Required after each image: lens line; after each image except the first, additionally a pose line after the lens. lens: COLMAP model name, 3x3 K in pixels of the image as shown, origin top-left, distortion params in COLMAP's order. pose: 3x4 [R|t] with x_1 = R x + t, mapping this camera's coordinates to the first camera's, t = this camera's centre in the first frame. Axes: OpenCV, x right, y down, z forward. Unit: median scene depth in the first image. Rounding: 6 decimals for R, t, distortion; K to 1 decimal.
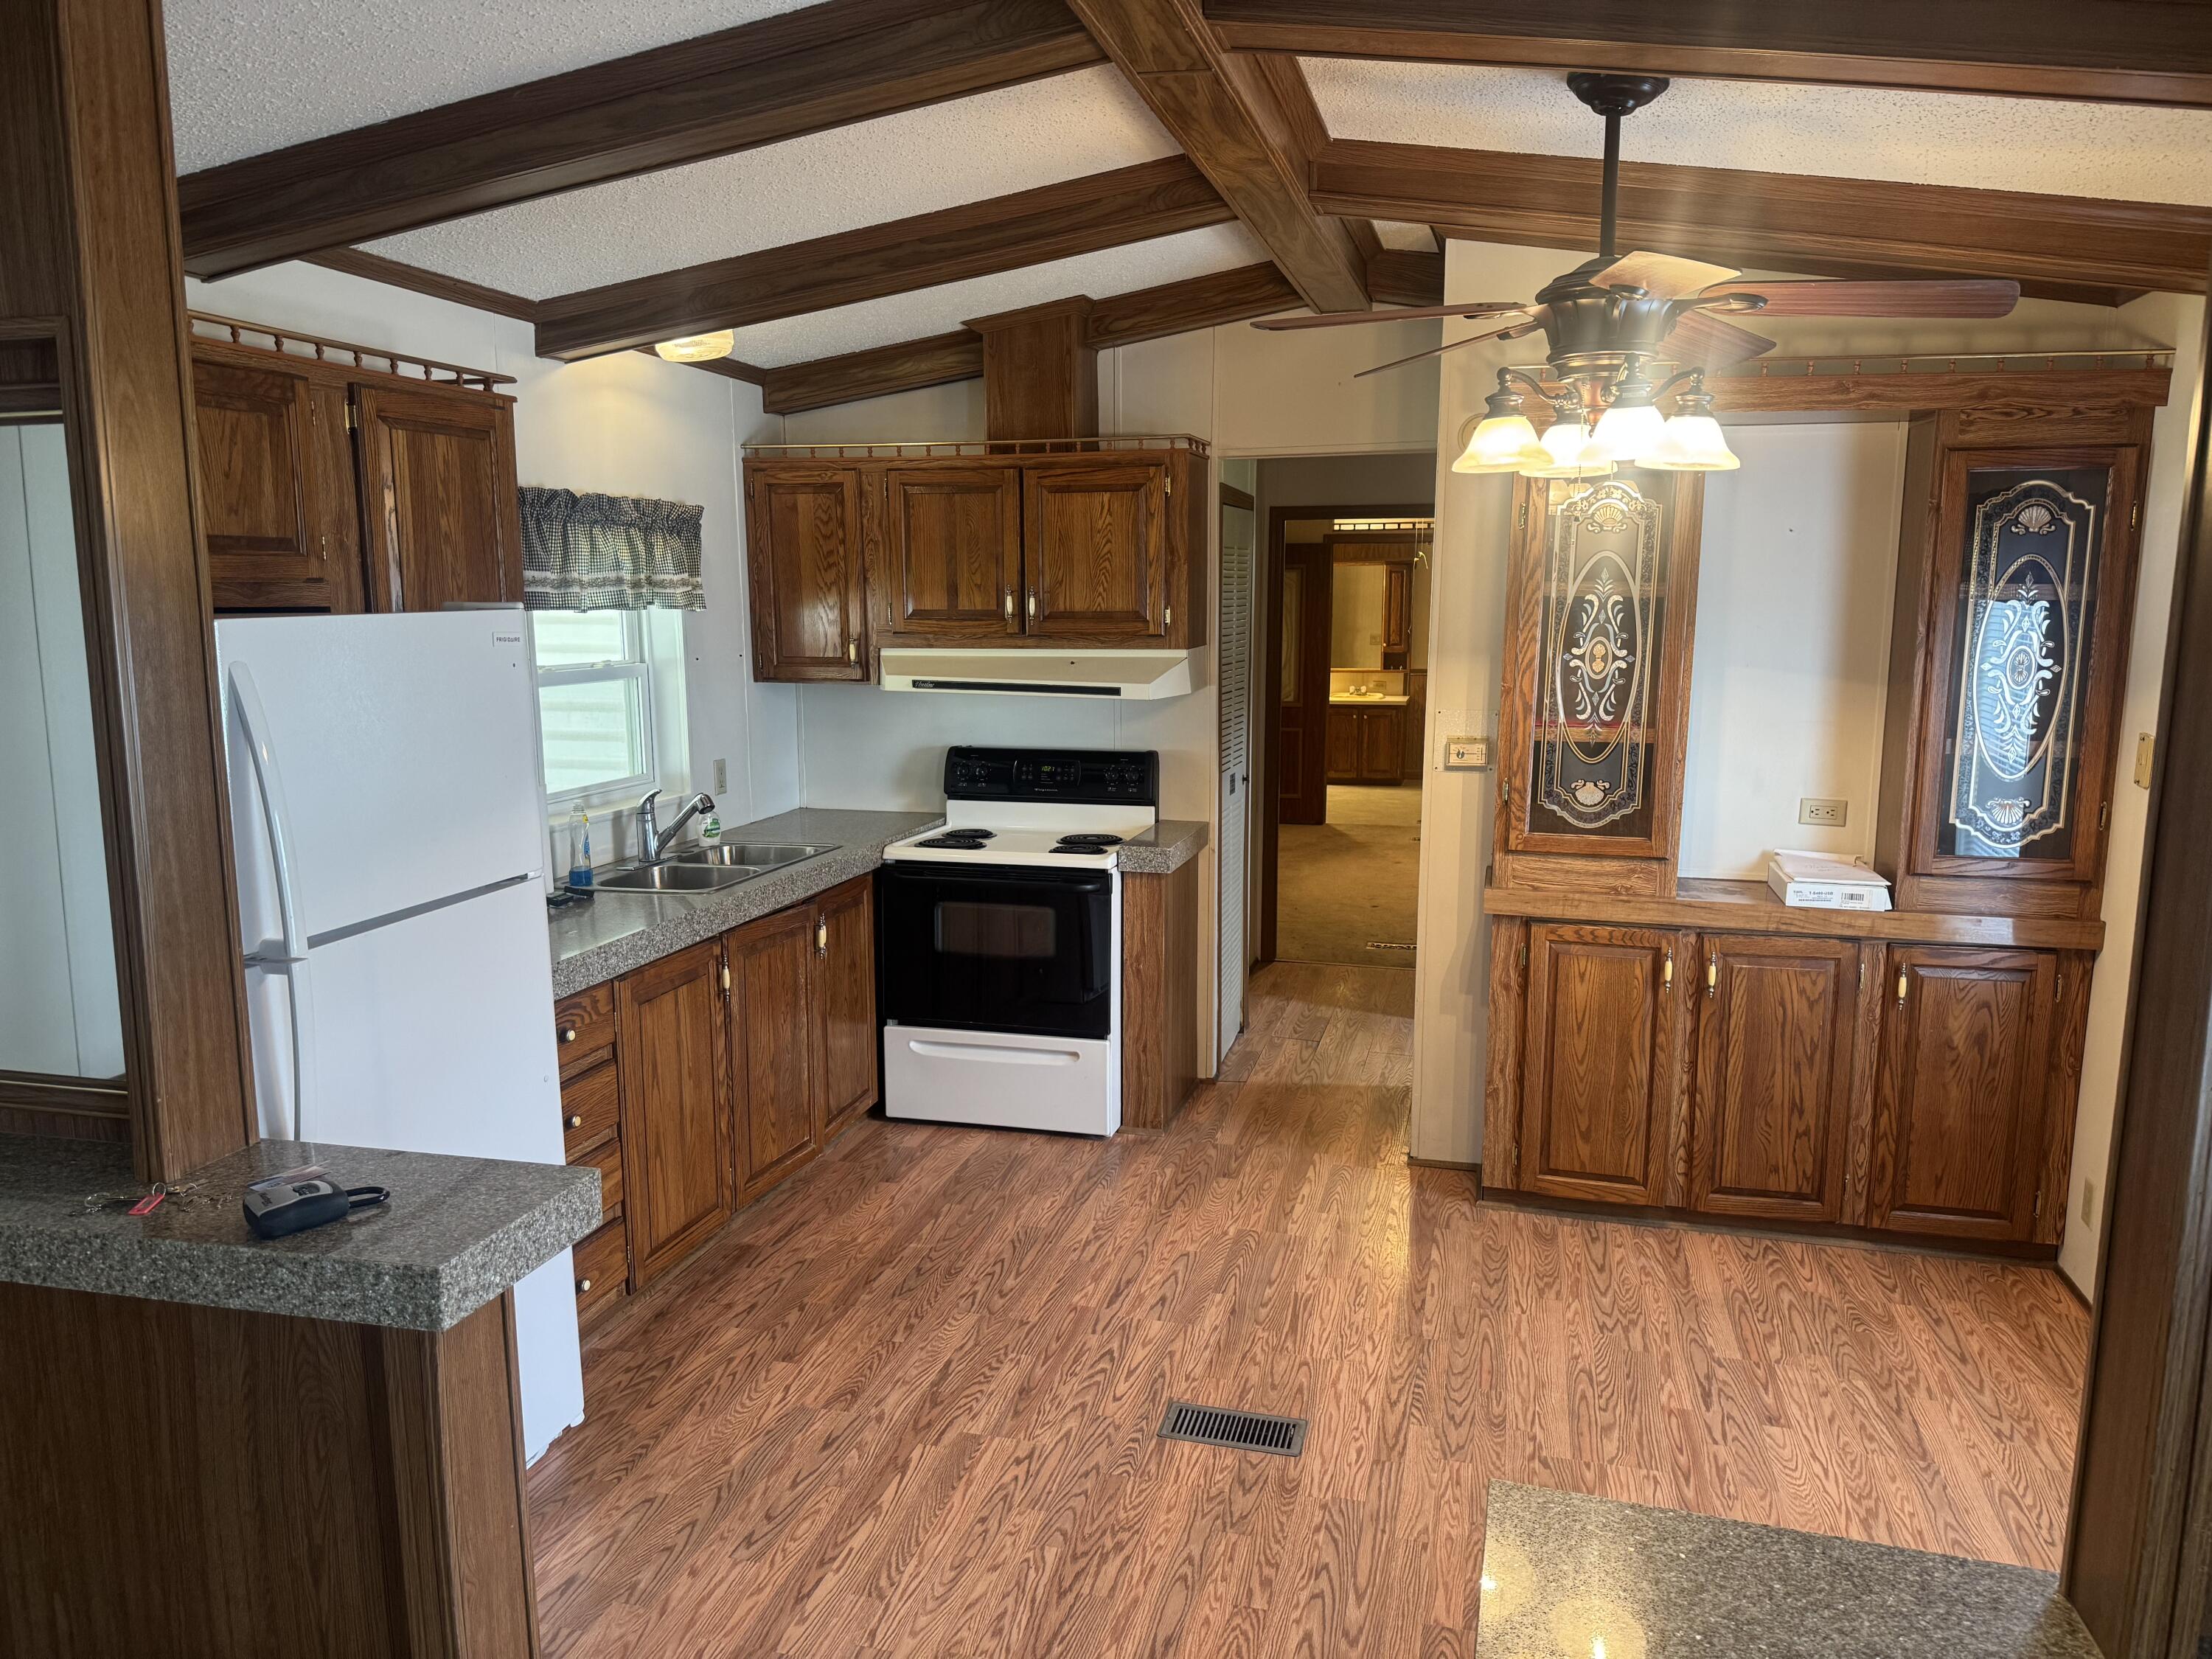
lens RADIAL K [[1583.2, 0, 1106.0], [0, 1583.2, 829.5], [0, 0, 1]] dist [0.162083, -0.214228]
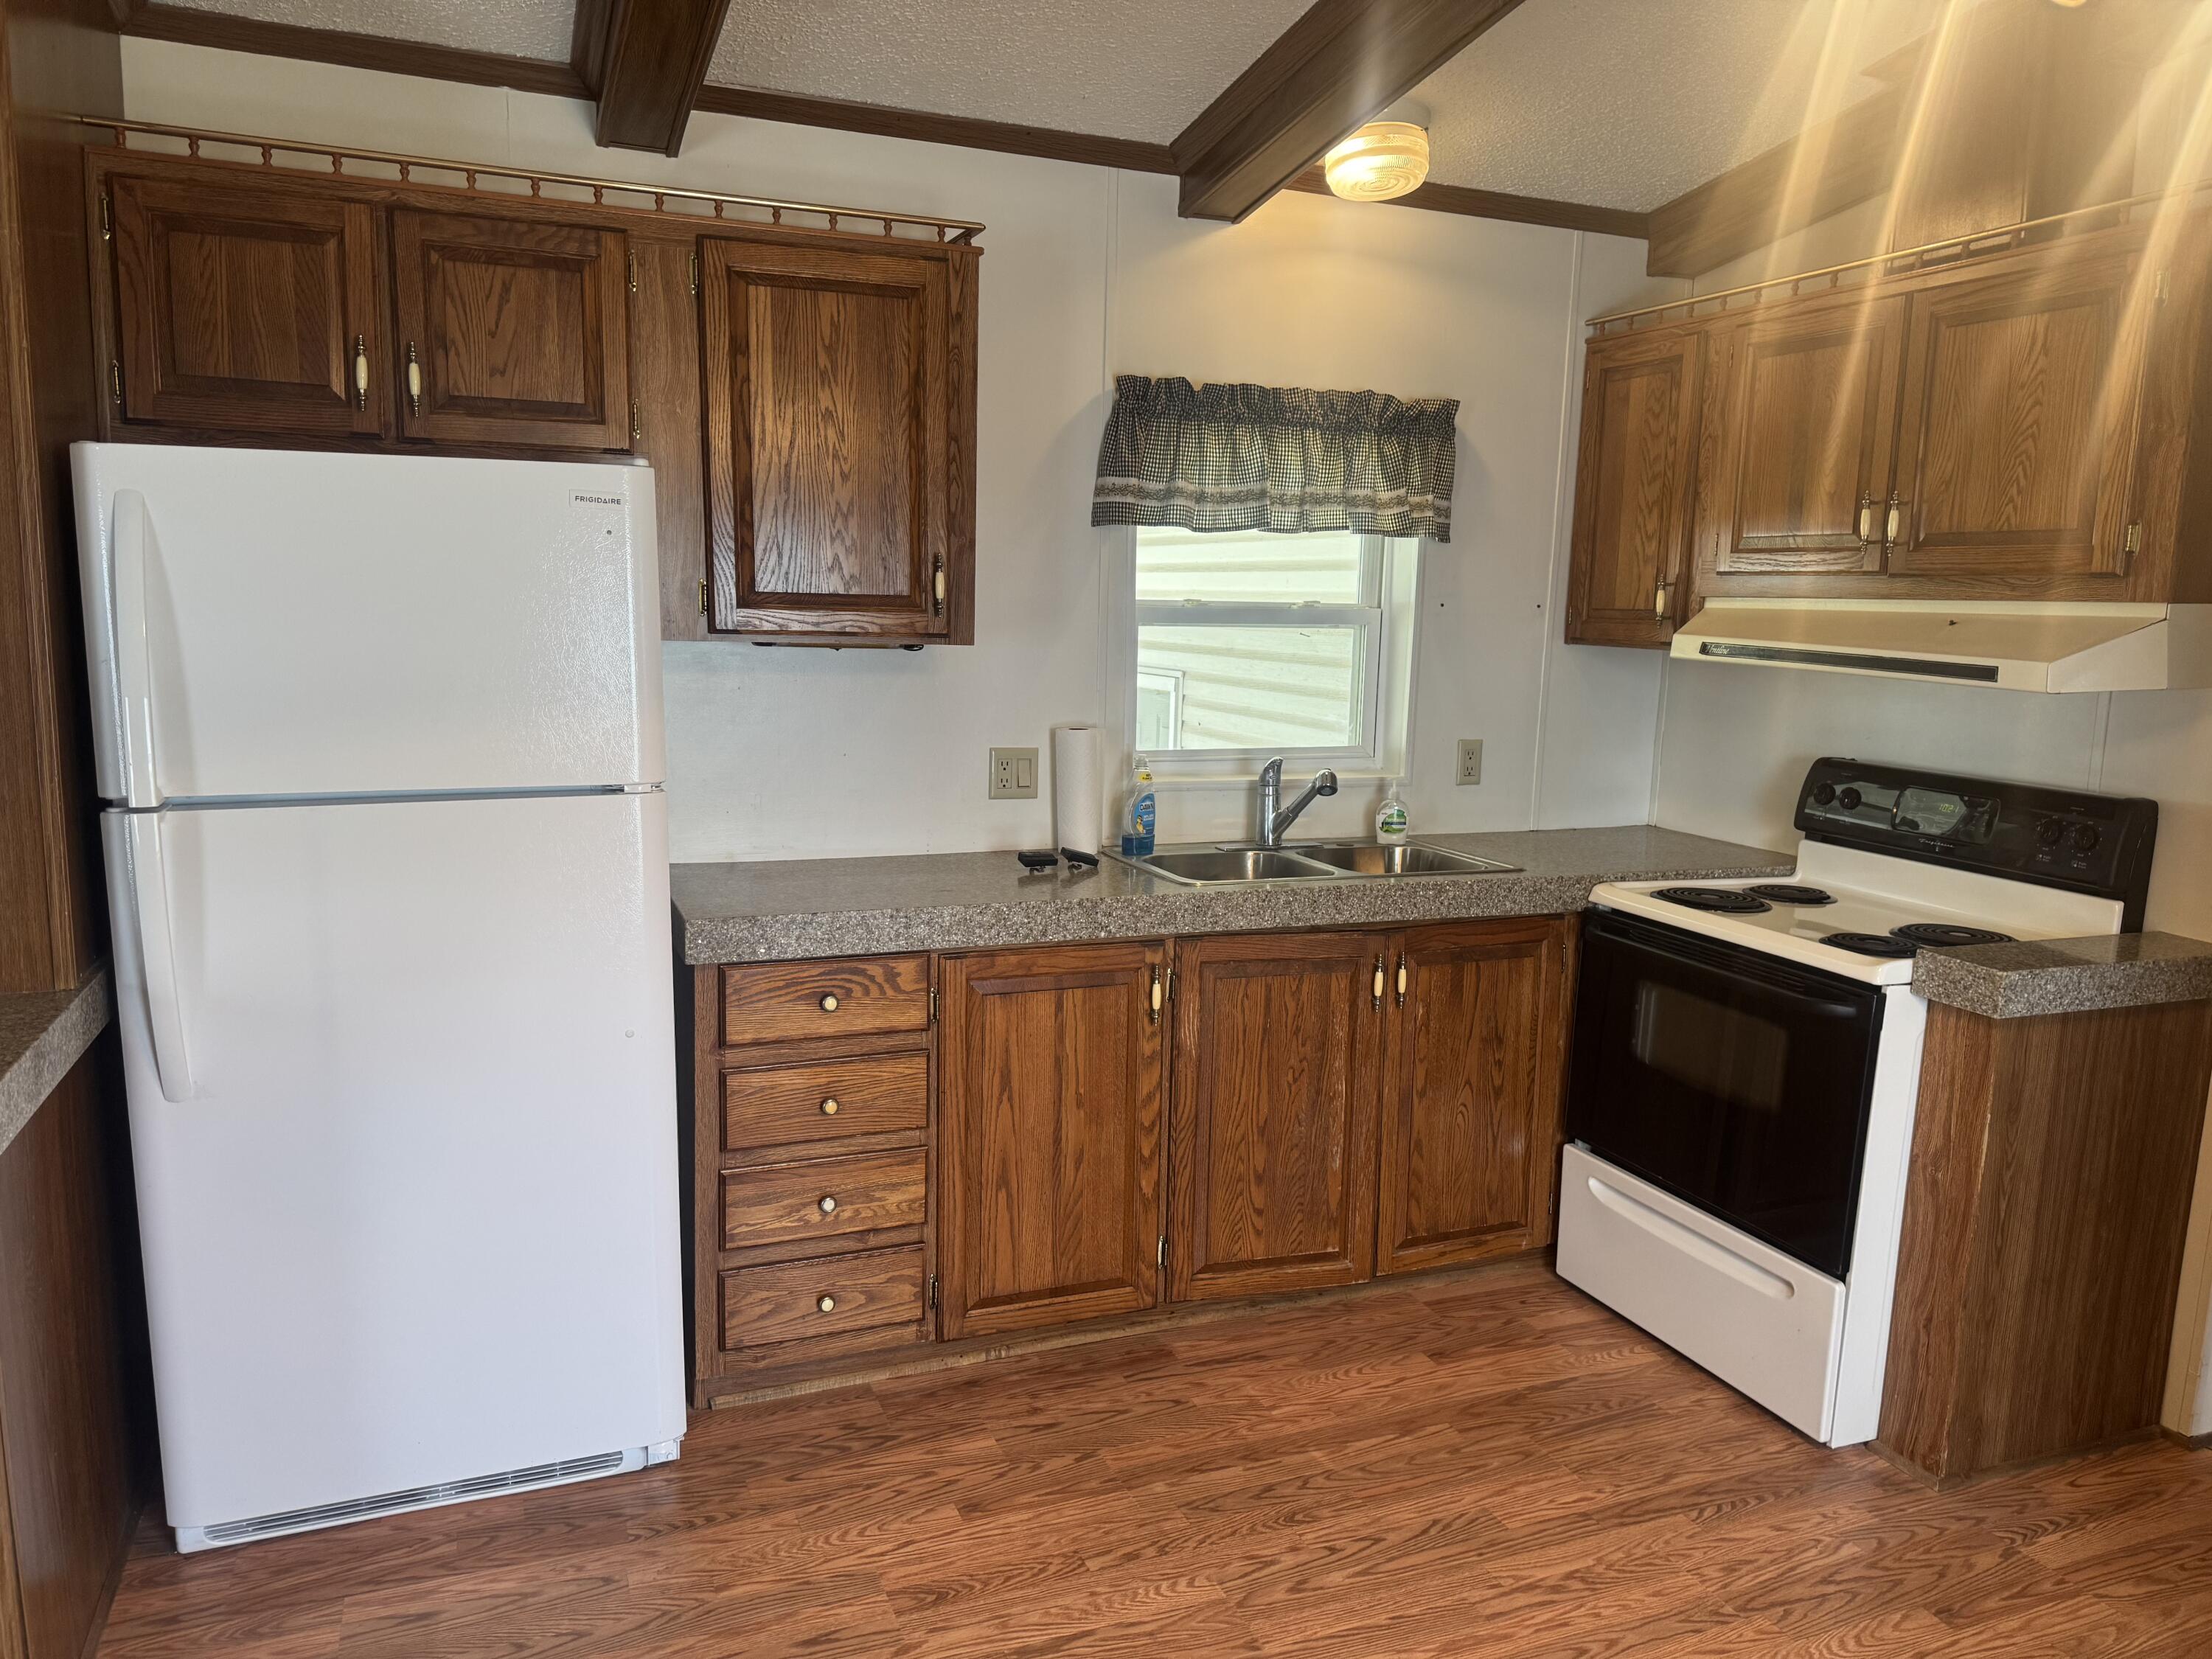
lens RADIAL K [[1583.2, 0, 1106.0], [0, 1583.2, 829.5], [0, 0, 1]] dist [0.162083, -0.214228]
pose [[0.596381, 0.137981, -0.790753, 0.294245], [-0.147490, 0.987179, 0.061020, -0.024666], [0.789035, 0.080237, 0.609086, 0.445464]]
